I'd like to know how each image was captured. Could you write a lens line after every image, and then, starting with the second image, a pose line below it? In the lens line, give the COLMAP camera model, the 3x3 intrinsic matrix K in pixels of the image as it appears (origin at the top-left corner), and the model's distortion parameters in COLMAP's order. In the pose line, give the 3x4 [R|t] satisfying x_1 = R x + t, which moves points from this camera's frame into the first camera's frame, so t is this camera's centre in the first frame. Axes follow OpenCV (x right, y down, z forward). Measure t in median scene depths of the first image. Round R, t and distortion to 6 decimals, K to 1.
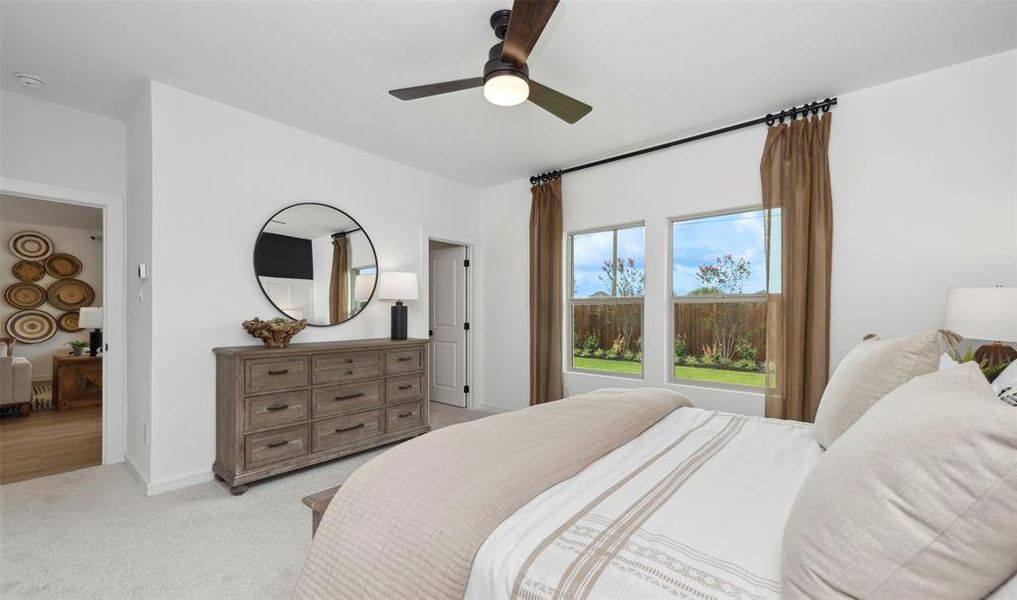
lens RADIAL K [[411.3, 0, 497.8], [0, 411.3, 314.8], [0, 0, 1]] dist [0.008227, -0.000345]
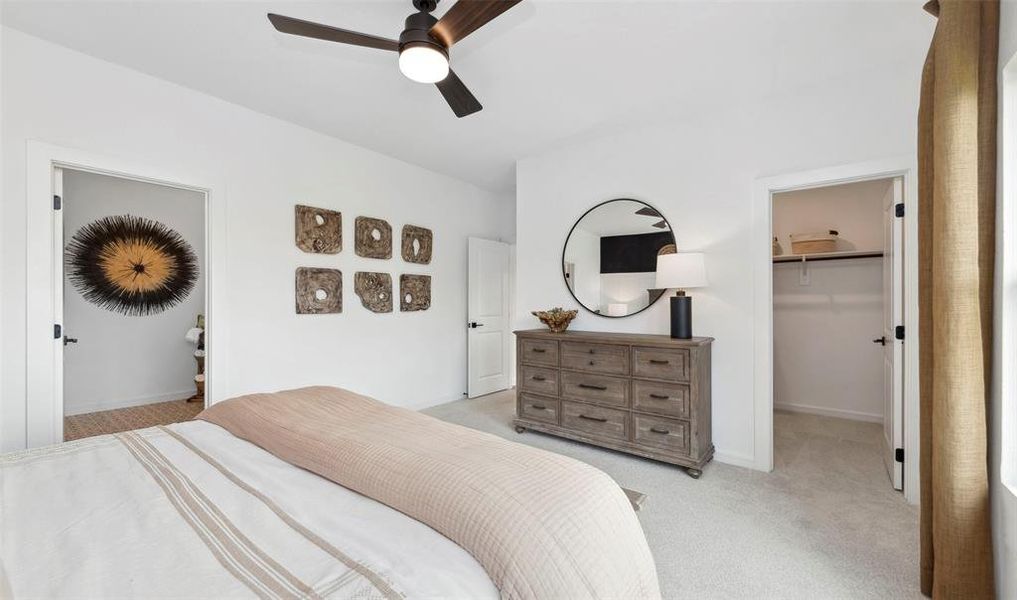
lens RADIAL K [[400.1, 0, 516.9], [0, 400.1, 301.8], [0, 0, 1]] dist [0.010265, -0.000135]
pose [[0.053798, -0.002111, -0.998550, 0.580101], [-0.010087, 0.999946, -0.002657, -0.006581], [0.998501, 0.010215, 0.053774, 0.716837]]
